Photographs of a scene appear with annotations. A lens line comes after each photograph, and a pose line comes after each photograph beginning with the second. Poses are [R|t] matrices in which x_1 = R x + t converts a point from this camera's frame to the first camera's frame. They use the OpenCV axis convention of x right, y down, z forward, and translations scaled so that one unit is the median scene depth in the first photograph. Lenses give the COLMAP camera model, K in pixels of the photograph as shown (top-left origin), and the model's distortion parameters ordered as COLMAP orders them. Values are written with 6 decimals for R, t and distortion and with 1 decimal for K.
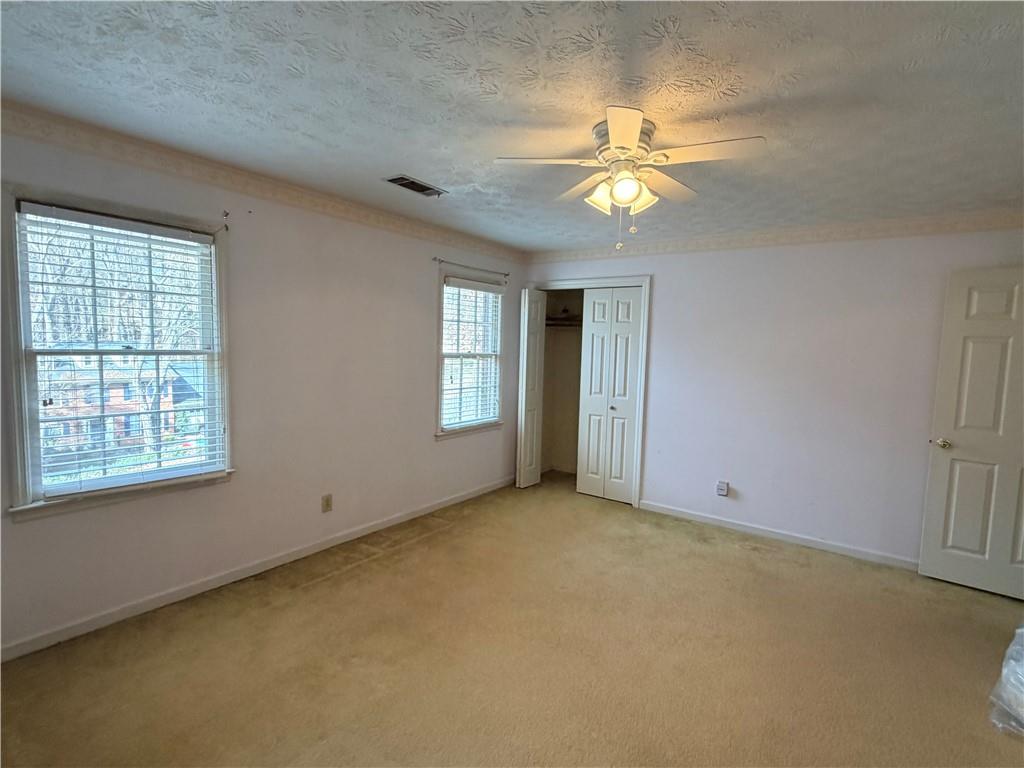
lens RADIAL K [[505.0, 0, 512.0], [0, 505.0, 384.0], [0, 0, 1]] dist [-0.001064, -0.000102]
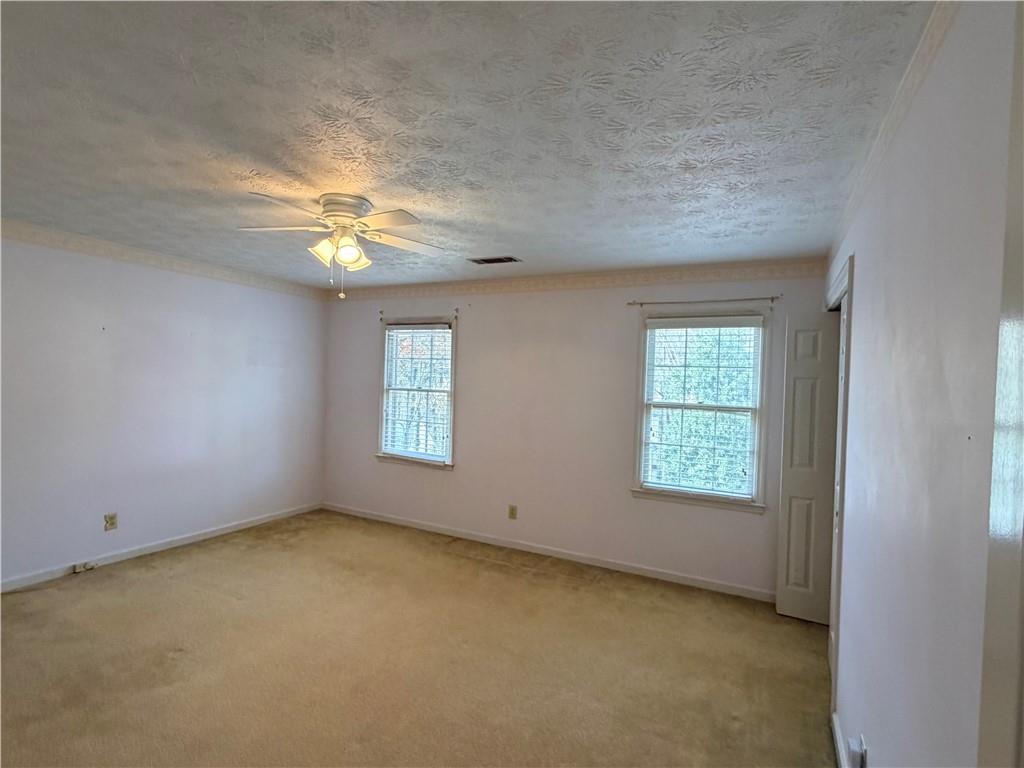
lens RADIAL K [[505.0, 0, 512.0], [0, 505.0, 384.0], [0, 0, 1]] dist [-0.001064, -0.000102]
pose [[0.159007, -0.001454, -0.987276, 0.736319], [-0.100624, 0.994768, -0.017671, -0.053243], [0.982136, 0.102153, 0.158029, 0.620406]]
